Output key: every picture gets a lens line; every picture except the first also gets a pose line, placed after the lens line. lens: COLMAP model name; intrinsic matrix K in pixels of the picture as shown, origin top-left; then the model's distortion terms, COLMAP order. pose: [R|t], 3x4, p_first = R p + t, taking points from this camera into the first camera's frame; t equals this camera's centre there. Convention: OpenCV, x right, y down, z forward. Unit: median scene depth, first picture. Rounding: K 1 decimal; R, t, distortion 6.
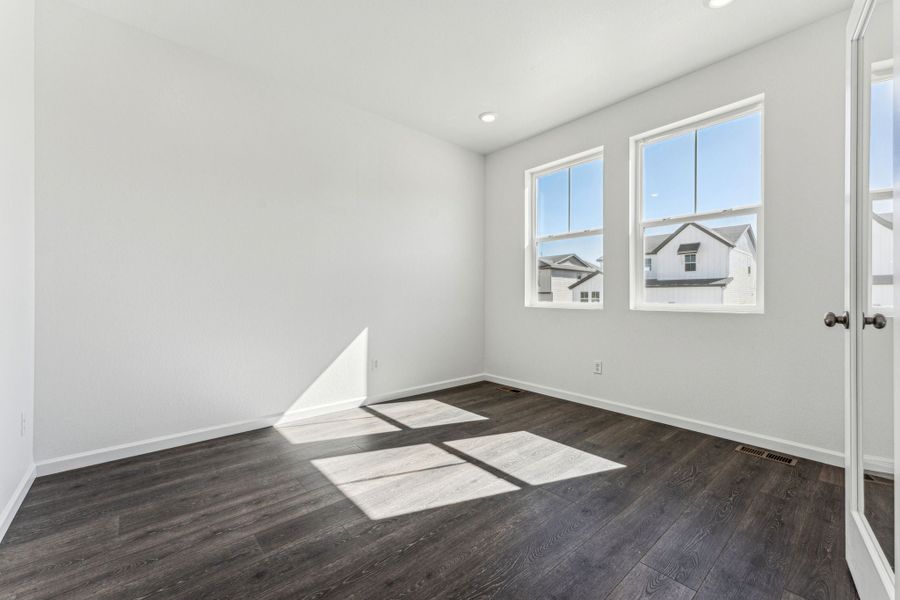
lens RADIAL K [[364.1, 0, 450.8], [0, 364.1, 299.9], [0, 0, 1]] dist [-0.001129, -0.000002]
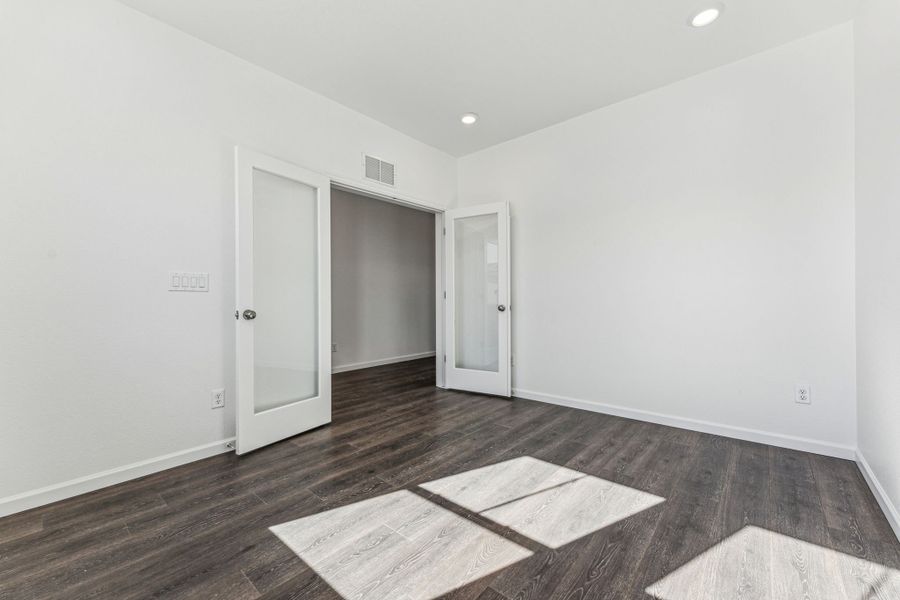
lens RADIAL K [[364.1, 0, 449.5], [0, 364.1, 300.2], [0, 0, 1]] dist [-0.001129, -0.000002]
pose [[-0.990055, 0.004029, -0.140625, 0.237633], [0.004057, 0.999992, 0.000087, -0.011471], [0.140624, -0.000484, -0.990063, 1.966219]]
